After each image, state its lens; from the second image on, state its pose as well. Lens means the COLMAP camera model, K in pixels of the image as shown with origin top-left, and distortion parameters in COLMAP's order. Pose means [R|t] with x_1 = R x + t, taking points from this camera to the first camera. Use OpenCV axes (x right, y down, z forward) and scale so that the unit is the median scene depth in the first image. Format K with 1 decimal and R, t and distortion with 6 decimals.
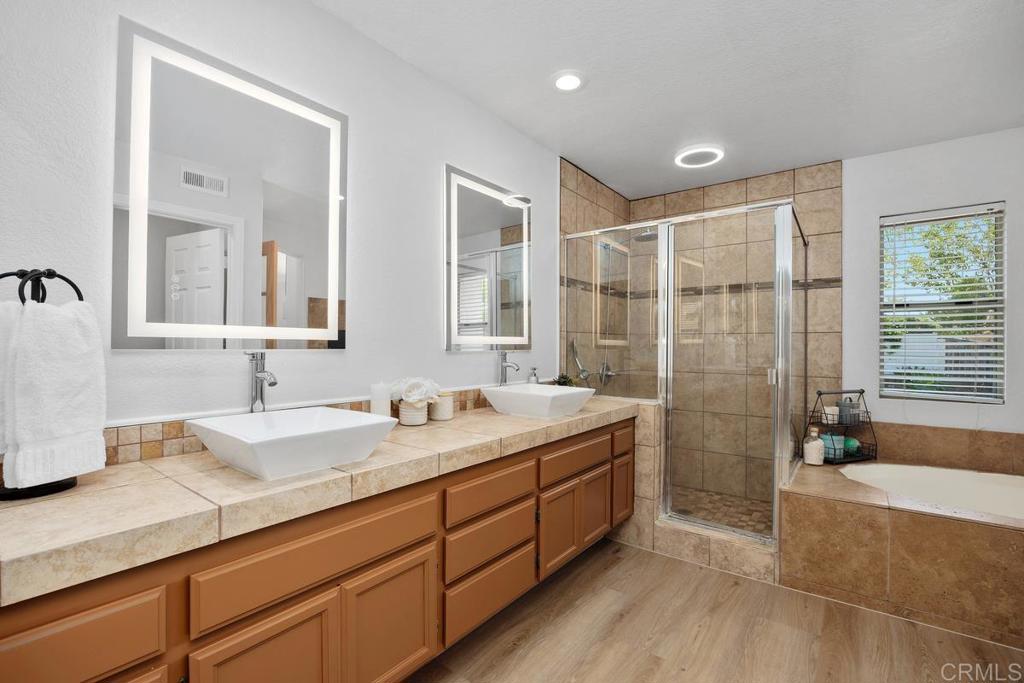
lens RADIAL K [[456.8, 0, 510.9], [0, 456.8, 343.6], [0, 0, 1]] dist [-0.011931, 0.000930]
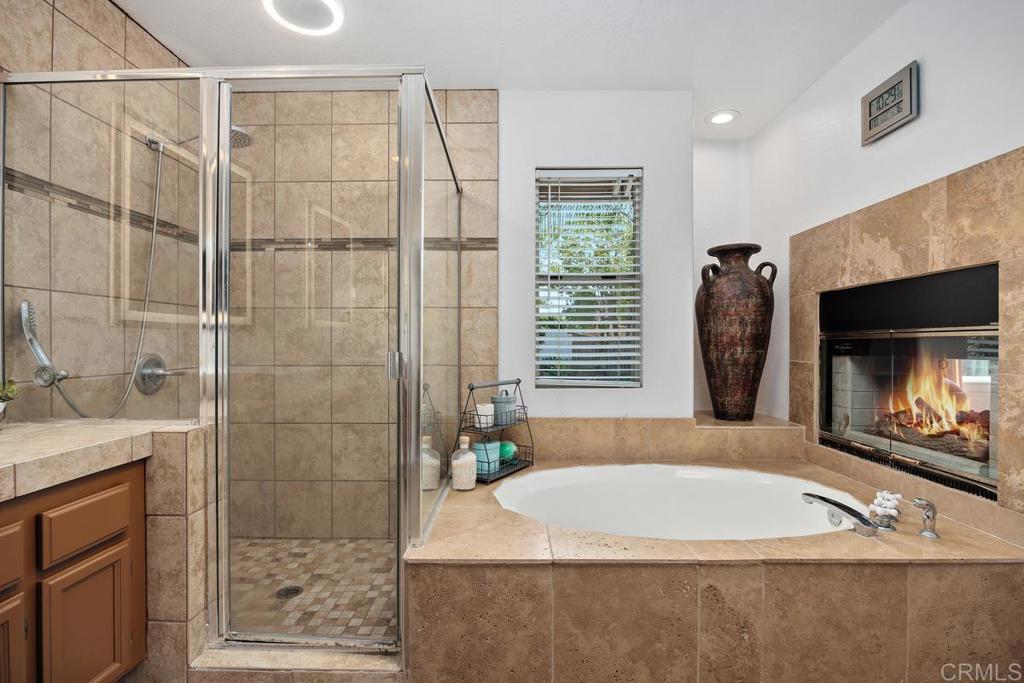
lens RADIAL K [[484.2, 0, 511.9], [0, 484.2, 344.4], [0, 0, 1]] dist [-0.004171, -0.000443]
pose [[0.799287, -0.008342, 0.600892, 0.251603], [0.001821, 0.999933, 0.011460, 0.030296], [-0.600947, -0.008066, 0.799248, 0.324486]]
